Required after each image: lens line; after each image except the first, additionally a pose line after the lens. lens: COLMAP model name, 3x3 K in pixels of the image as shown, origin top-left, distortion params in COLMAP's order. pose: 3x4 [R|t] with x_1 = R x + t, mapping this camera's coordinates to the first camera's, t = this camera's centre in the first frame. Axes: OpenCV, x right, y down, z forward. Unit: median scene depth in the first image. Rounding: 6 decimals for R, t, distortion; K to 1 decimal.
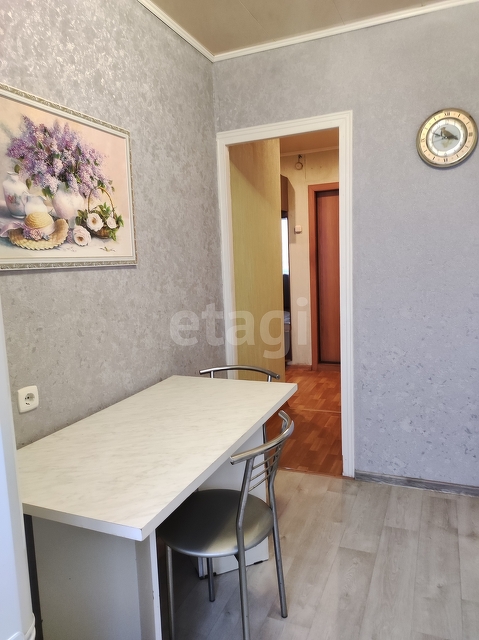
lens RADIAL K [[476.5, 0, 238.3], [0, 476.5, 323.7], [0, 0, 1]] dist [0.043756, -0.008448]
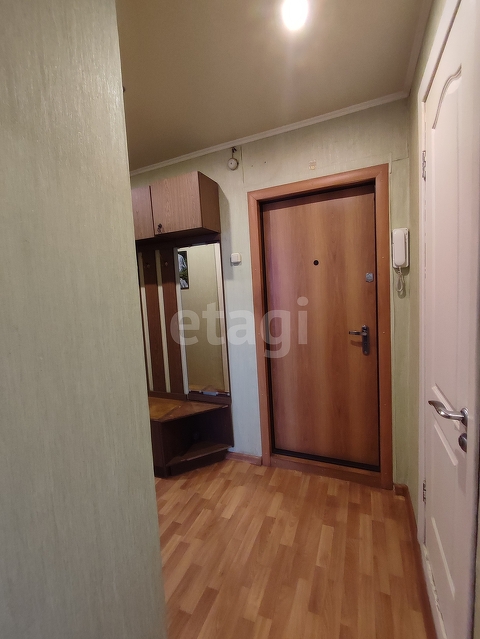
lens RADIAL K [[294.3, 0, 235.6], [0, 294.3, 320.1], [0, 0, 1]] dist [0.004069, -0.000239]
pose [[0.999811, -0.015504, -0.011697, 0.128648], [0.014976, 0.998922, -0.043939, -0.092980], [0.012365, 0.043755, 0.998966, 0.588989]]
